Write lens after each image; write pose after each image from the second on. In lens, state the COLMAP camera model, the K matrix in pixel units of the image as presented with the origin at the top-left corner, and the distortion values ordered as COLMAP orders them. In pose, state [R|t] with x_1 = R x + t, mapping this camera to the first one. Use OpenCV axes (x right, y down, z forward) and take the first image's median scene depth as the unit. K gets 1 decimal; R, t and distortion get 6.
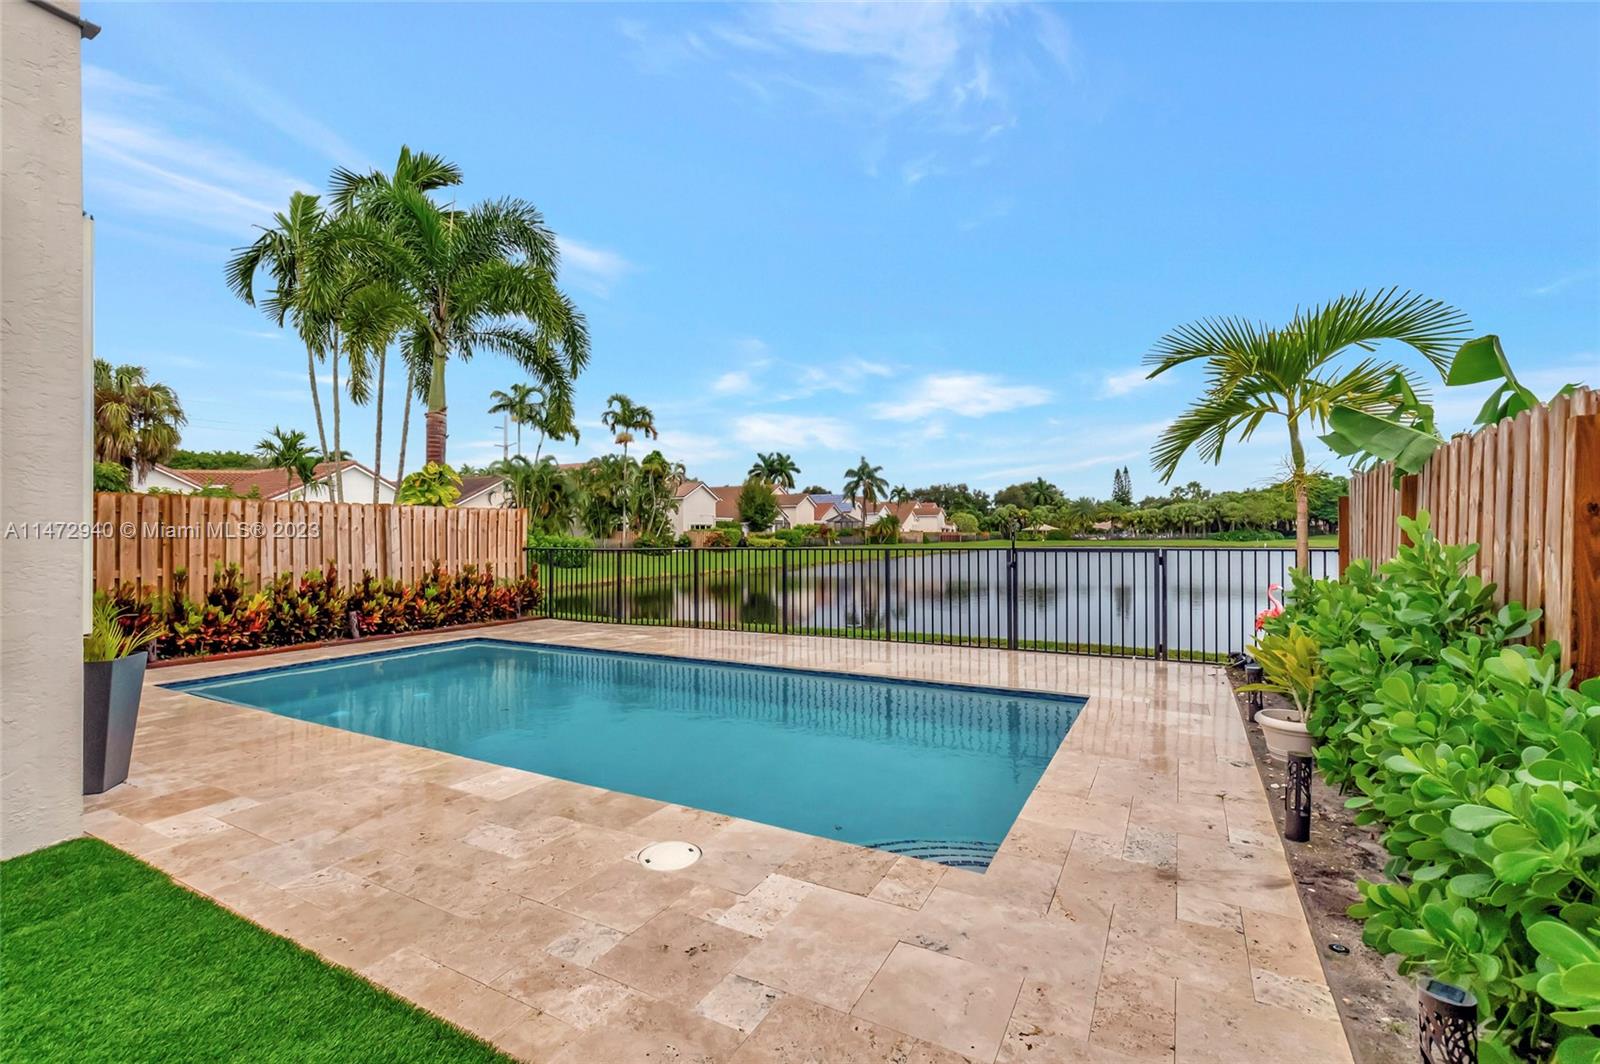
lens RADIAL K [[692.2, 0, 791.8], [0, 692.2, 535.7], [0, 0, 1]] dist [-0.000754, -0.000446]
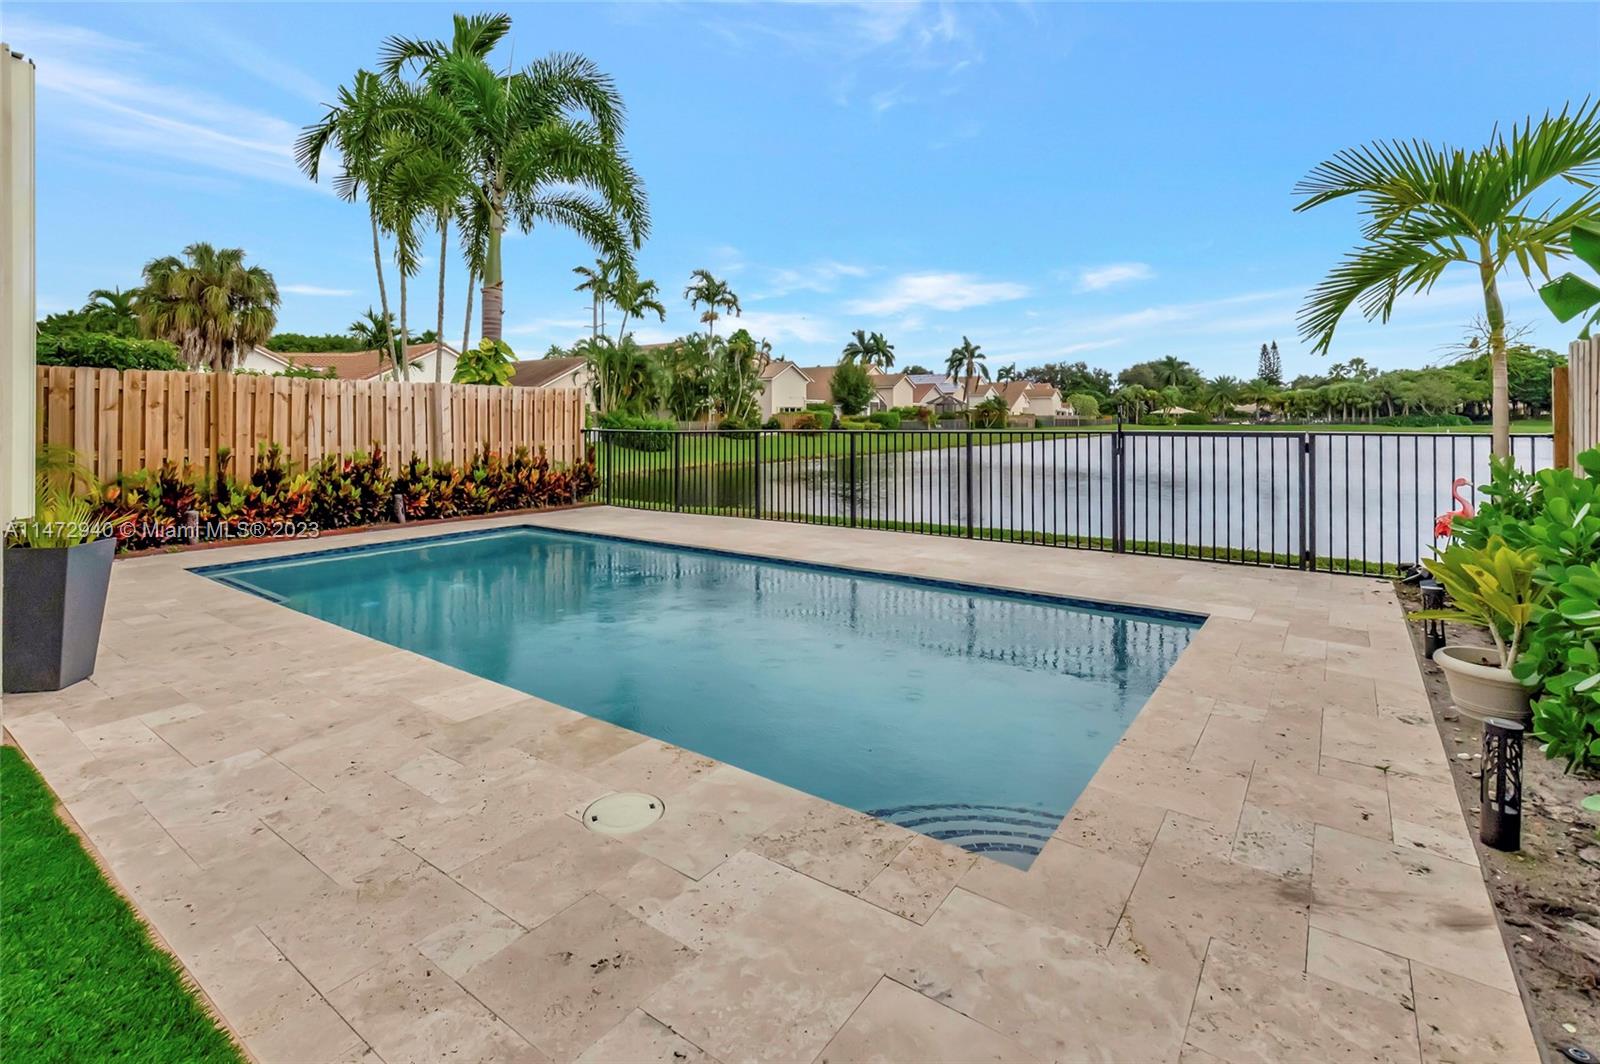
lens RADIAL K [[738.4, 0, 800.8], [0, 738.4, 417.4], [0, 0, 1]] dist [-0.004722, 0.001610]
pose [[0.992706, 0.002421, -0.120538, 0.037372], [-0.002663, 0.999995, -0.001843, 0.003364], [0.120533, 0.002151, 0.992707, 0.055517]]
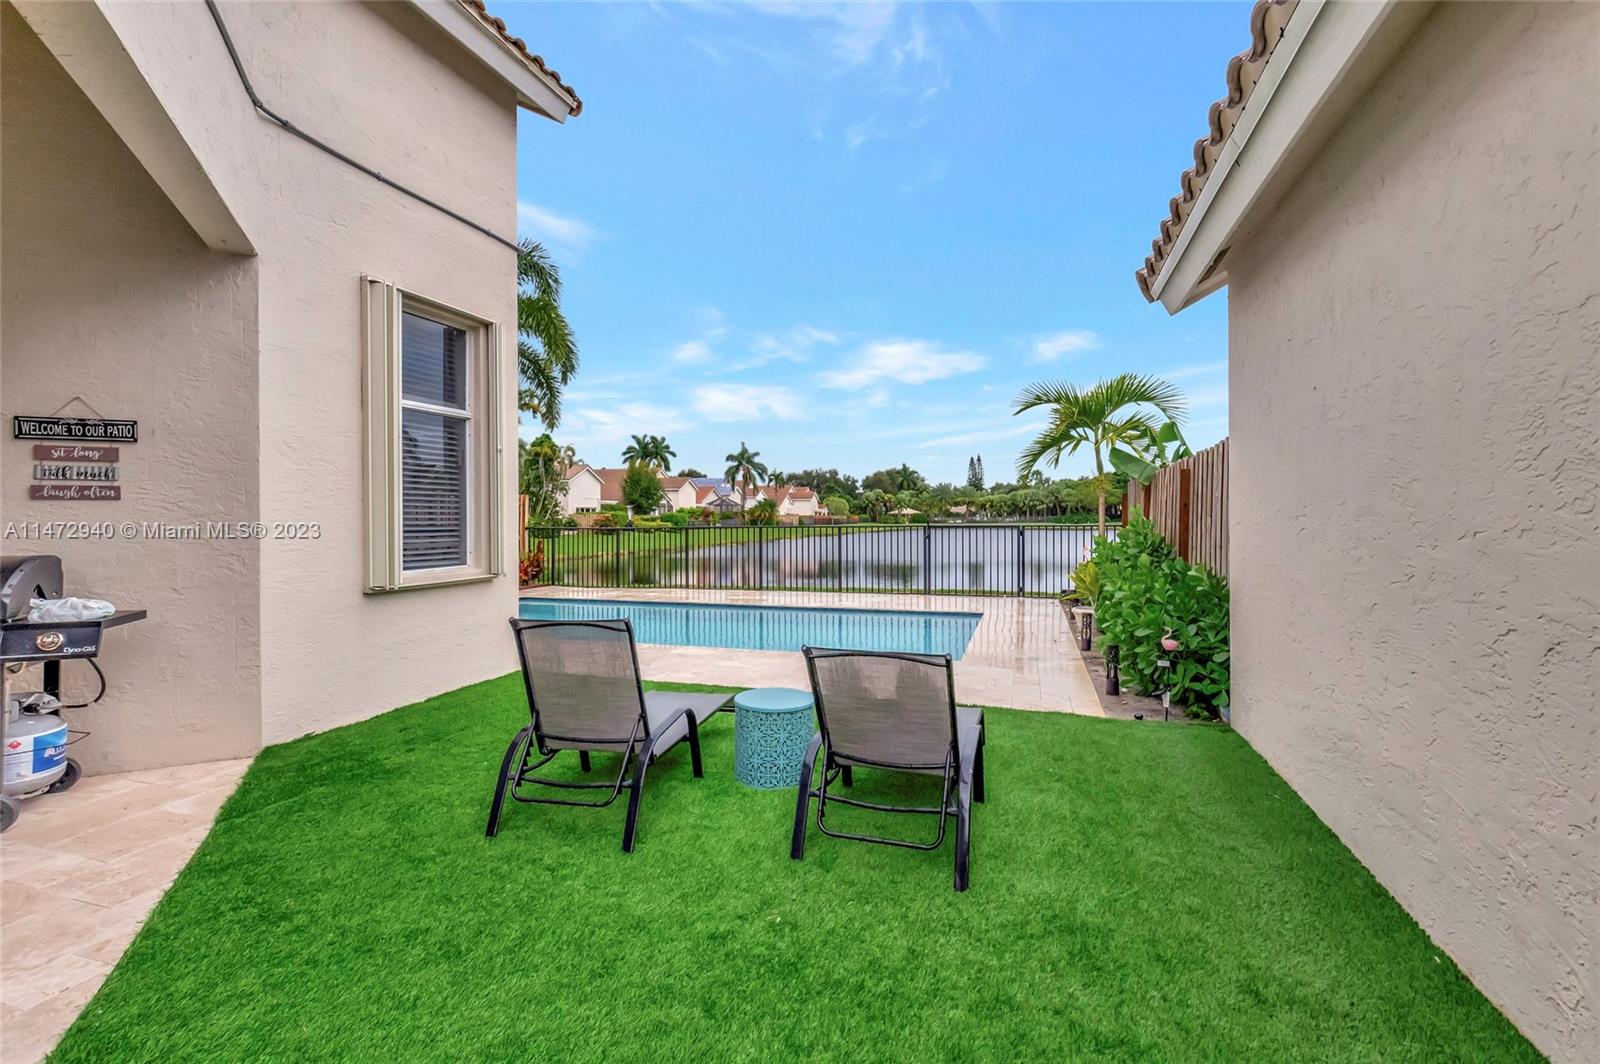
lens RADIAL K [[684.8, 0, 792.7], [0, 684.8, 524.0], [0, 0, 1]] dist [-0.000614, 0.000004]
pose [[0.983068, -0.000687, 0.183237, -0.189871], [-0.000707, 0.999971, 0.007544, 0.002956], [-0.183237, -0.007546, 0.983040, -0.313094]]
